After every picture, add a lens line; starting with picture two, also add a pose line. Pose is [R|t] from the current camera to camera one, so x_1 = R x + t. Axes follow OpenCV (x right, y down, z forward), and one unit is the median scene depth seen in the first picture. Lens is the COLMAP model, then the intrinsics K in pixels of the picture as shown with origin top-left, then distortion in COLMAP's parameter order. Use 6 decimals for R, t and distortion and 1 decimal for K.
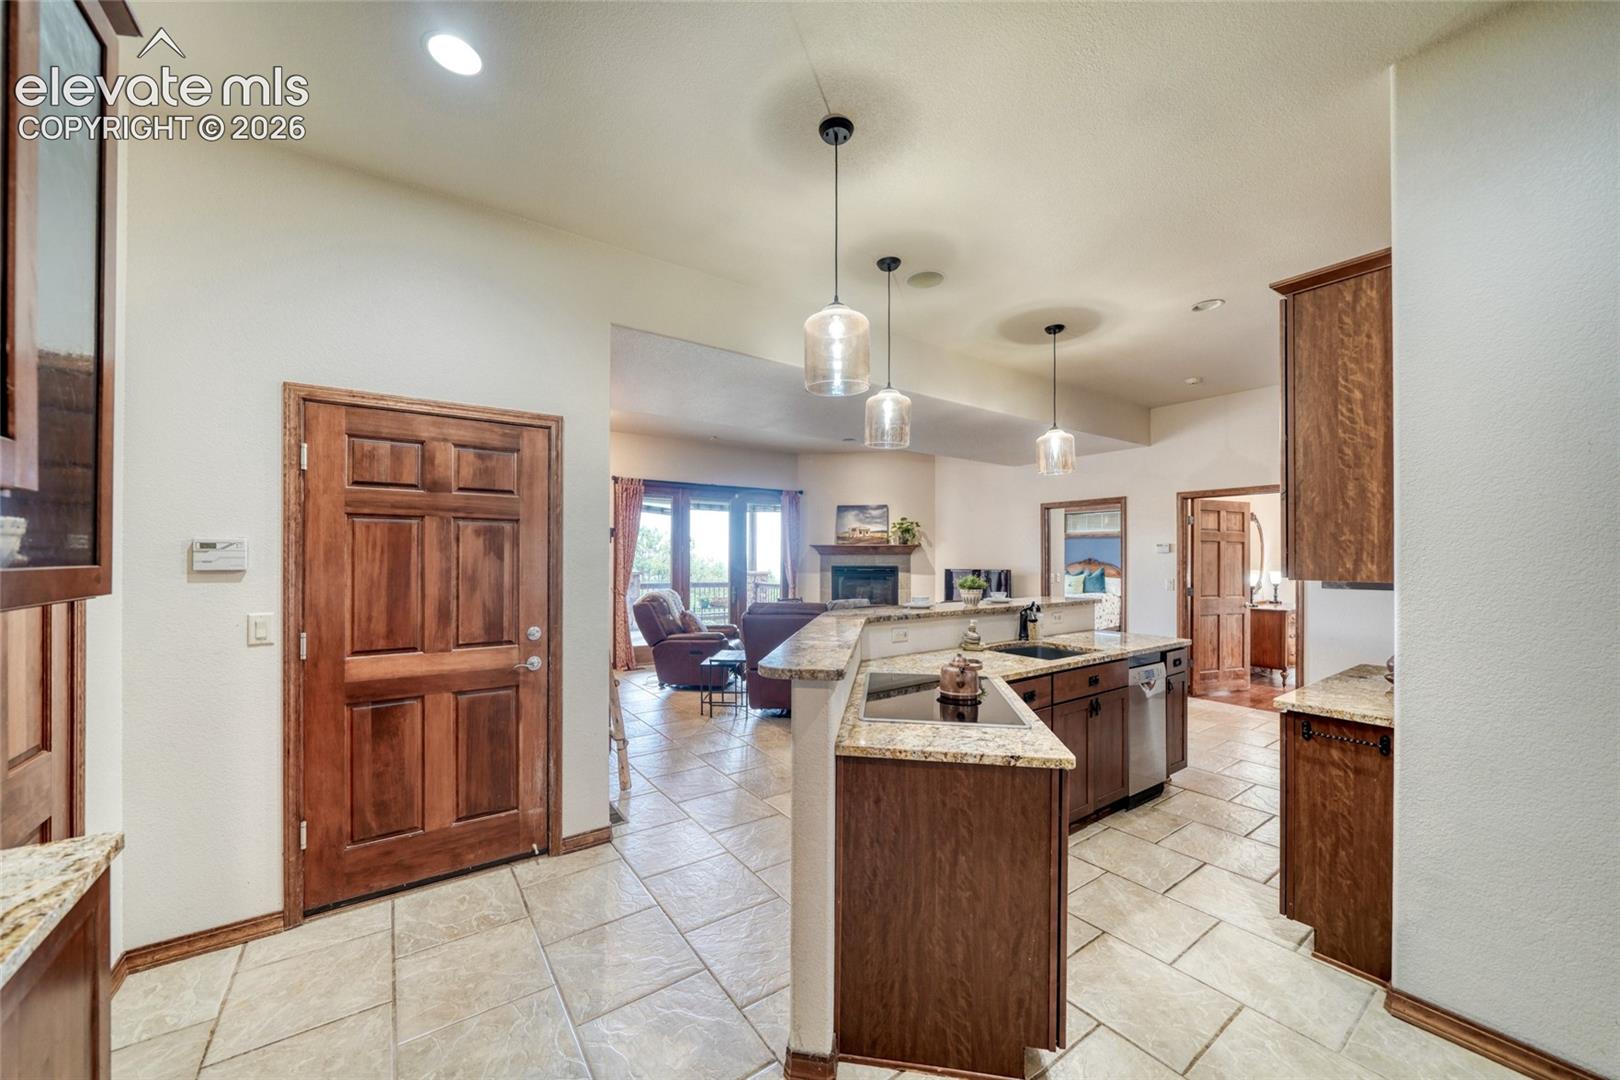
lens RADIAL K [[605.3, 0, 810.0], [0, 605.3, 540.0], [0, 0, 1]] dist [-0.000114, -0.000015]
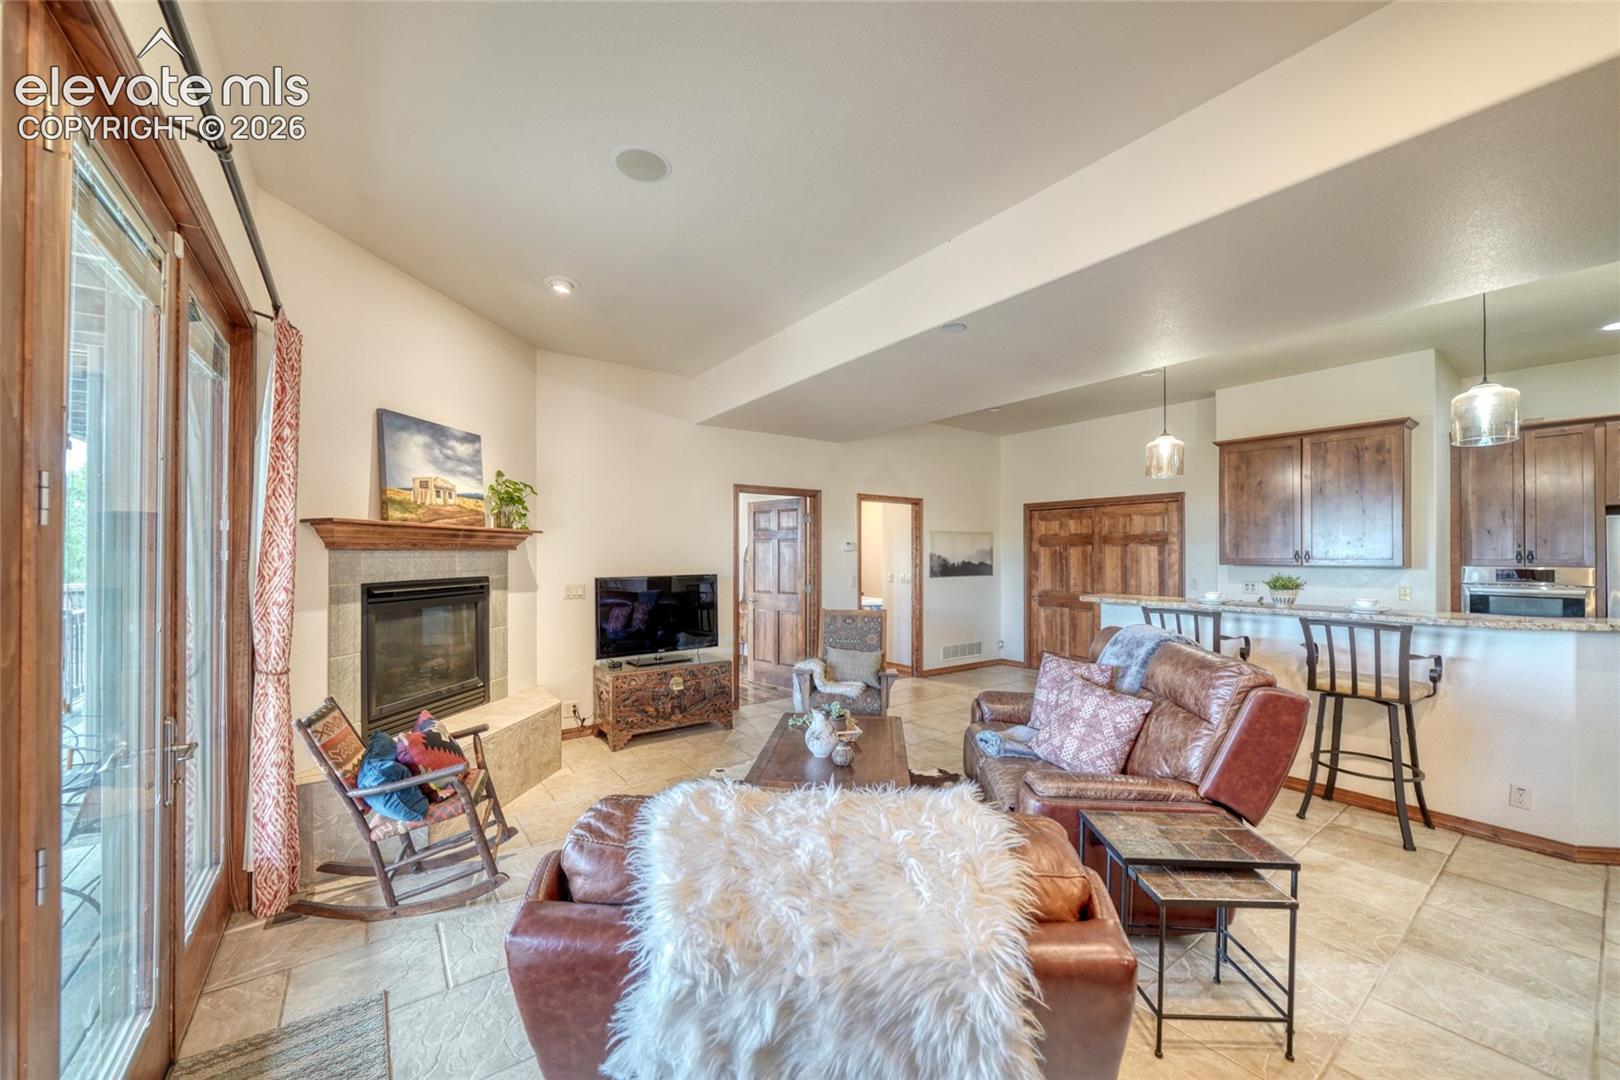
lens RADIAL K [[605.3, 0, 810.0], [0, 605.3, 540.0], [0, 0, 1]] dist [-0.000114, -0.000015]
pose [[-0.018207, 0.025261, 0.999515, -0.306887], [-0.016705, 0.999534, -0.025566, 0.023384], [-0.999695, -0.017162, -0.017777, 0.766258]]
